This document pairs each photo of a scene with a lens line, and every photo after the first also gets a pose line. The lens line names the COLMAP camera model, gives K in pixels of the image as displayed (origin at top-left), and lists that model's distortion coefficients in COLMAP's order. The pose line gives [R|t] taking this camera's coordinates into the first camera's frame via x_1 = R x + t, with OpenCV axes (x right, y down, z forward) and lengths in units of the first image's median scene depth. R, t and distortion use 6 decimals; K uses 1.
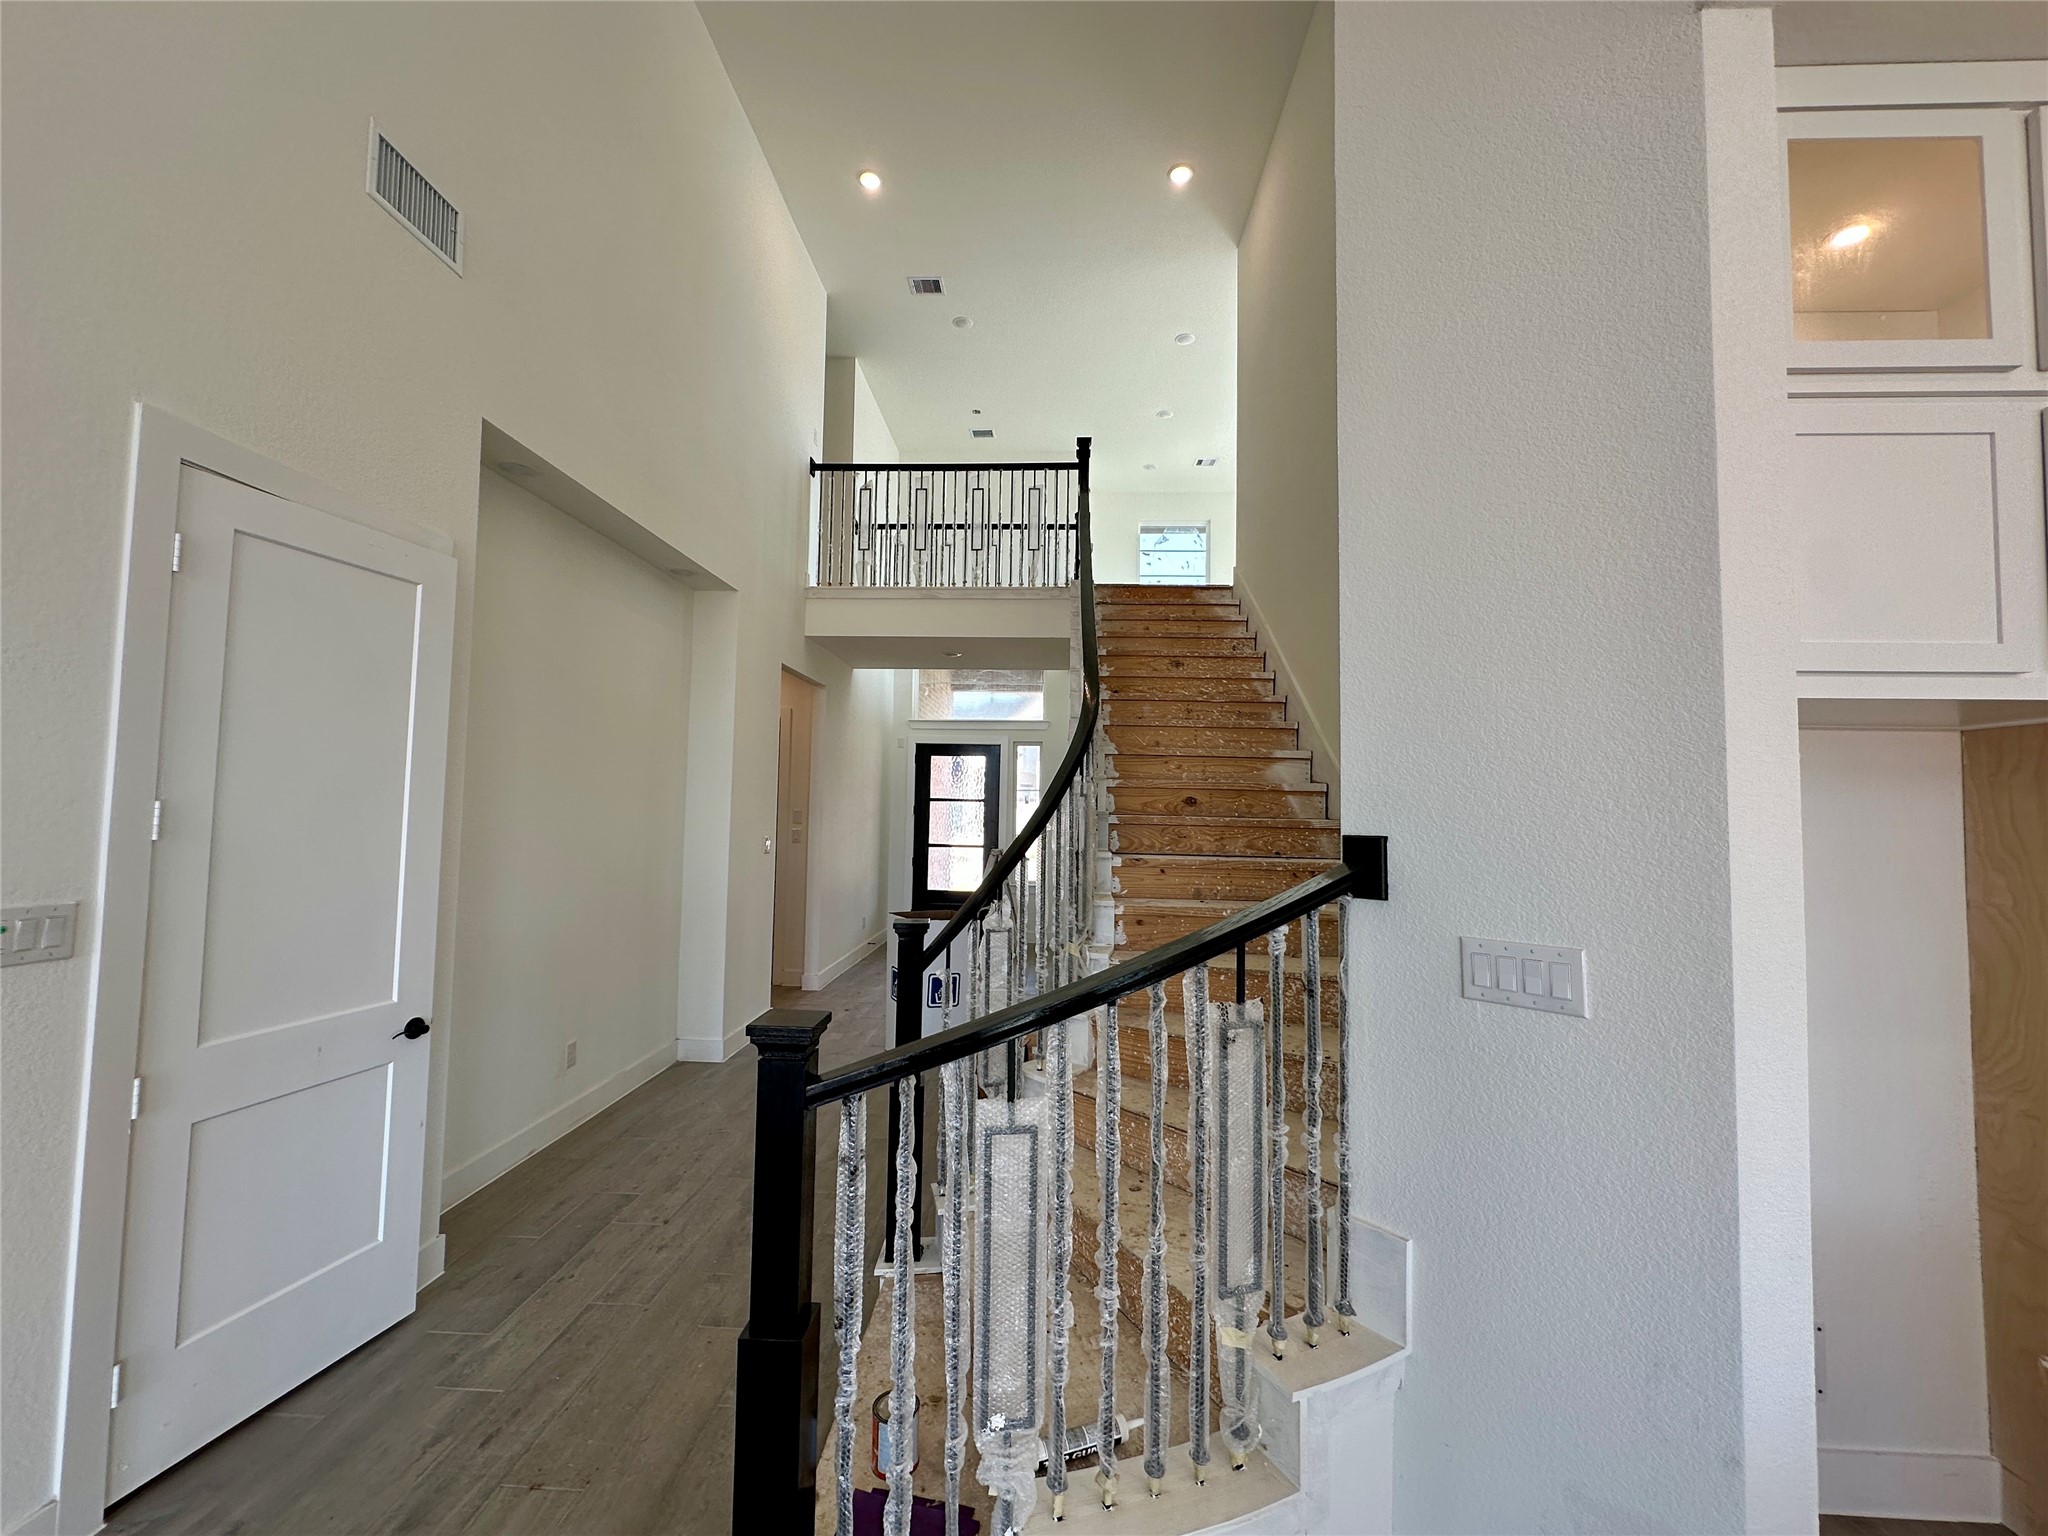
lens RADIAL K [[815.1, 0, 1022.1], [0, 815.1, 766.7], [0, 0, 1]] dist [-0.002997, 0.000648]
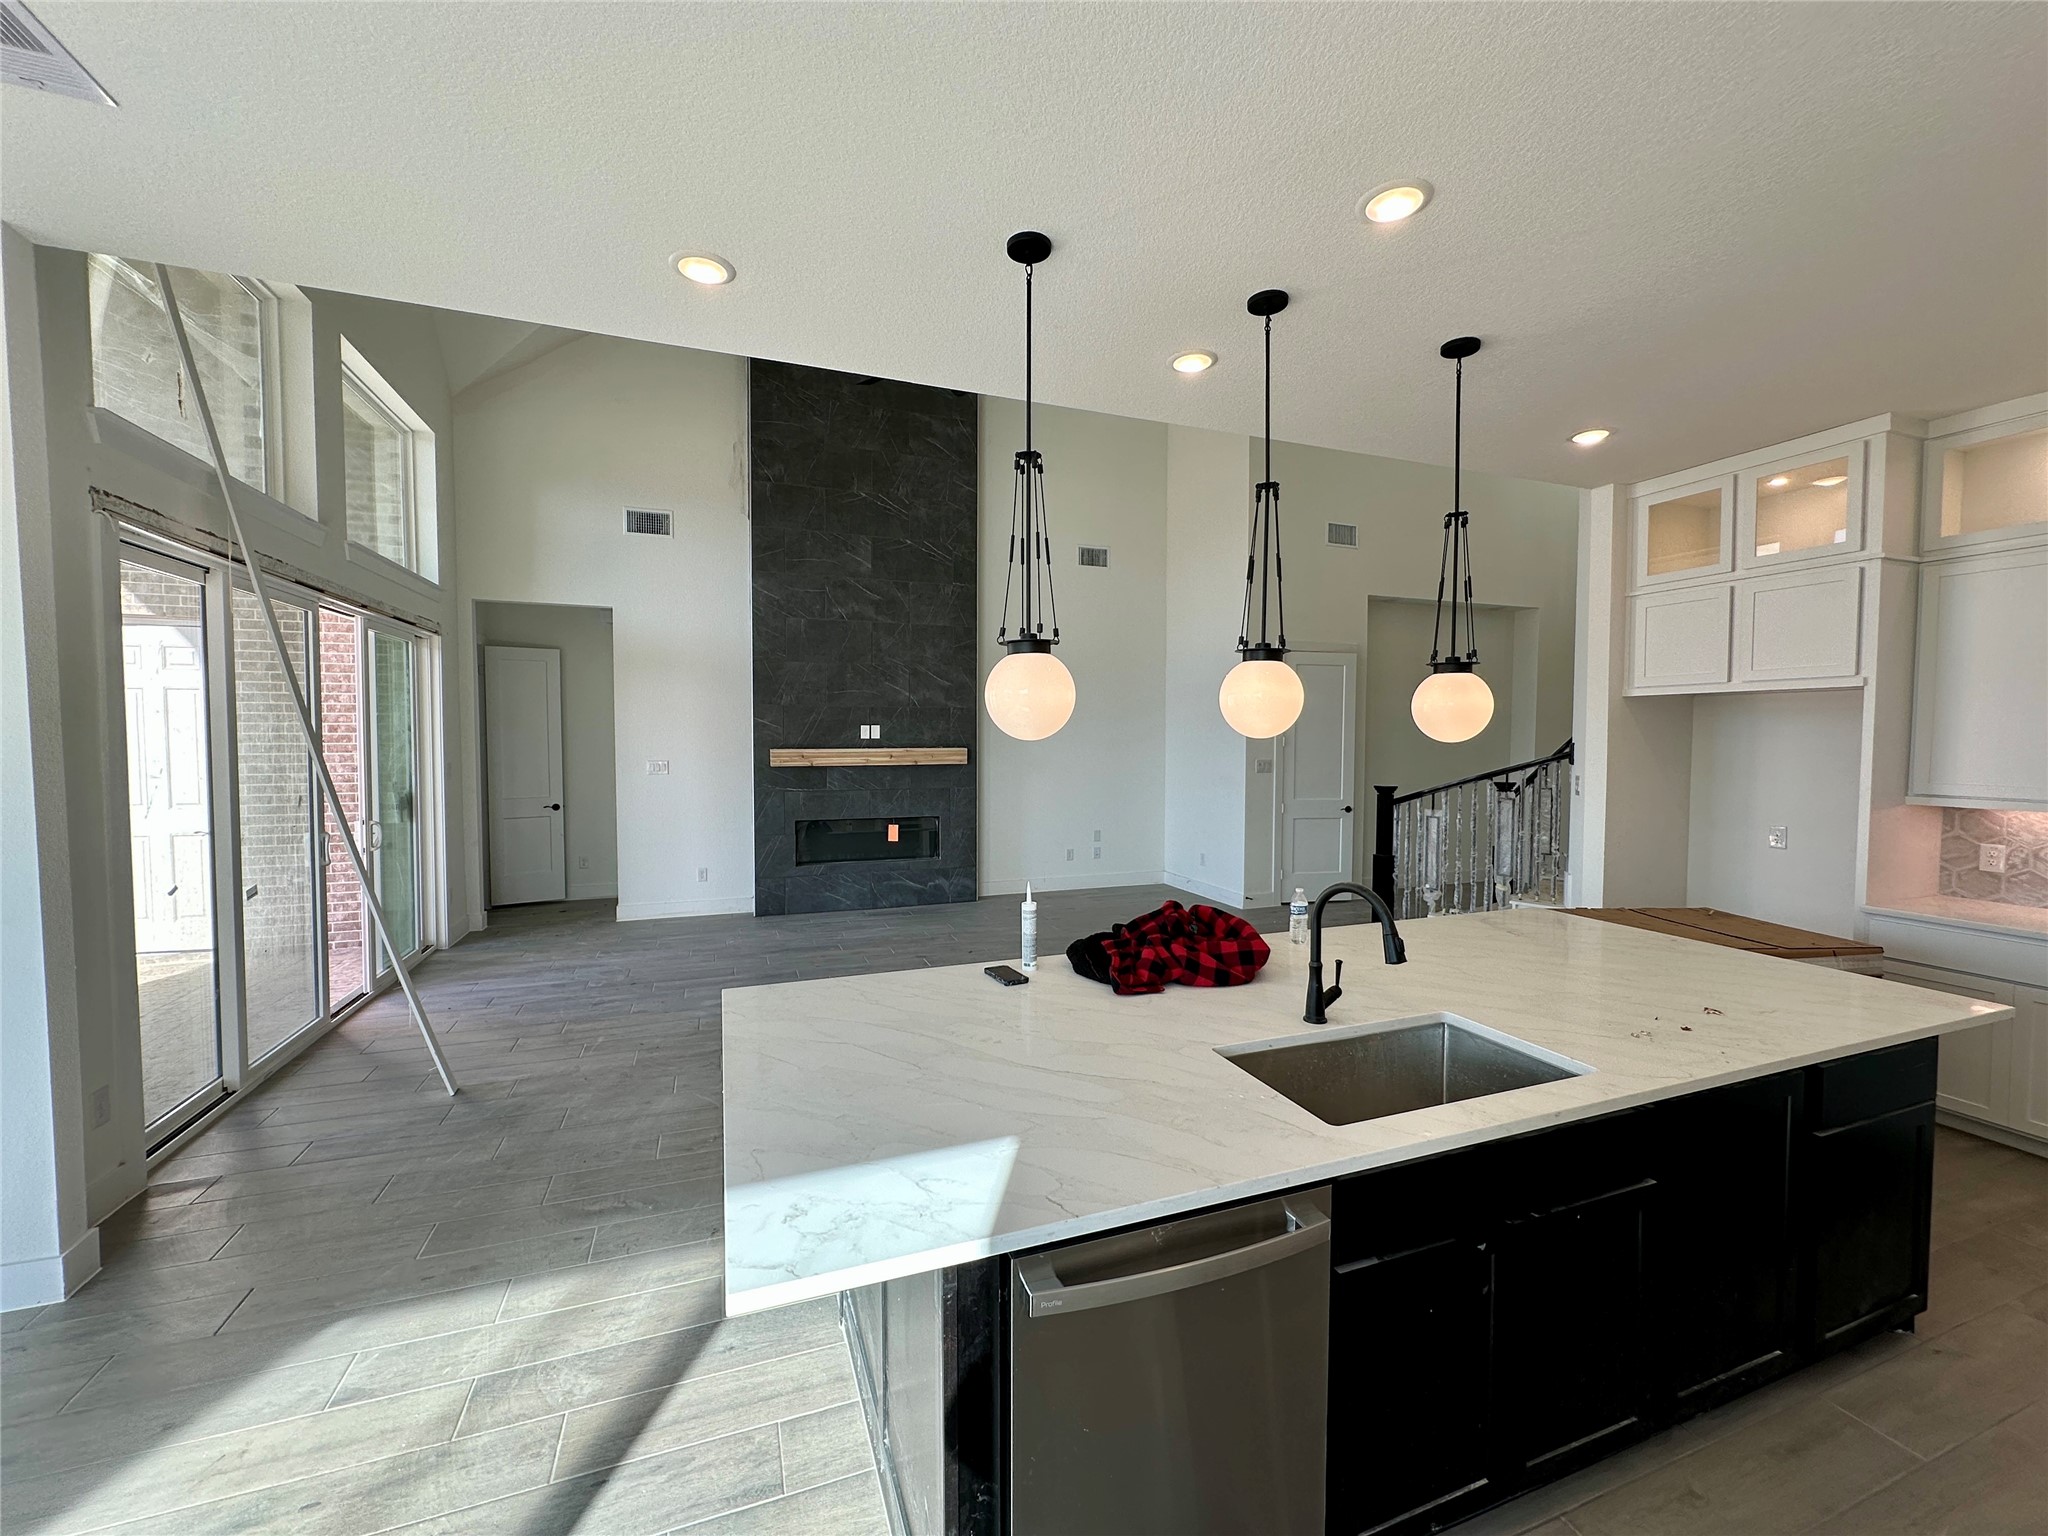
lens RADIAL K [[815.1, 0, 1022.1], [0, 815.1, 766.7], [0, 0, 1]] dist [-0.002997, 0.000648]
pose [[0.392392, 0.019712, -0.919587, 1.024362], [0.051908, 0.997702, 0.043536, -0.024882], [0.918332, -0.064817, 0.390467, -0.849998]]
